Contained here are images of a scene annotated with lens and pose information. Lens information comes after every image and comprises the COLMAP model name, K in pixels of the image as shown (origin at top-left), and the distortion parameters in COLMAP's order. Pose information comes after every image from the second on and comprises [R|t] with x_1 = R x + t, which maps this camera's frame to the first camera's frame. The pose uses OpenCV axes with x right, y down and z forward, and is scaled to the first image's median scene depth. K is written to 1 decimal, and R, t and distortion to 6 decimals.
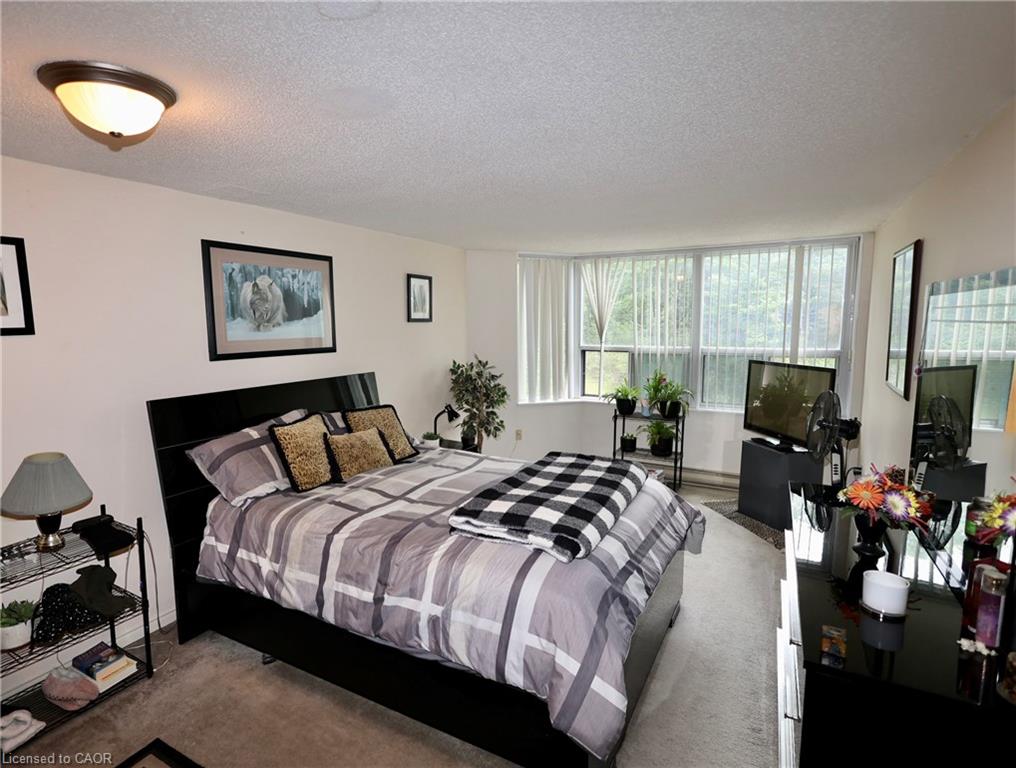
lens RADIAL K [[497.1, 0, 504.9], [0, 497.1, 378.3], [0, 0, 1]] dist [-0.001860, 0.000144]
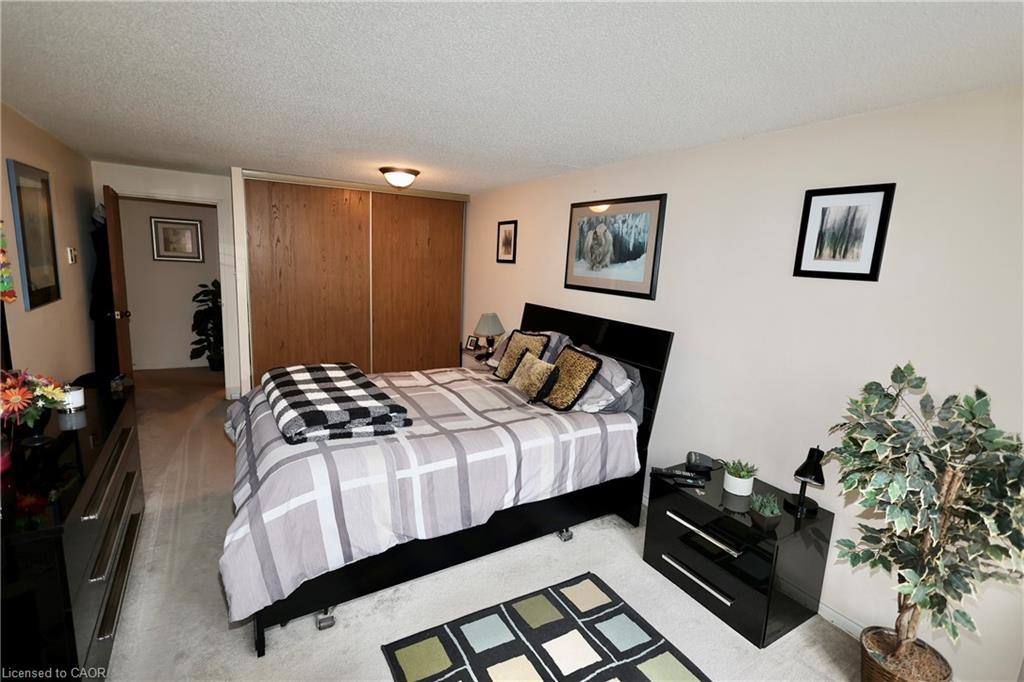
lens RADIAL K [[488.3, 0, 507.6], [0, 488.3, 347.1], [0, 0, 1]] dist [0.000456, -0.000243]
pose [[-0.522893, 0.153874, -0.838395, 0.645301], [-0.129907, 0.957697, 0.256791, -0.189132], [0.842441, 0.243187, -0.480784, 1.398118]]
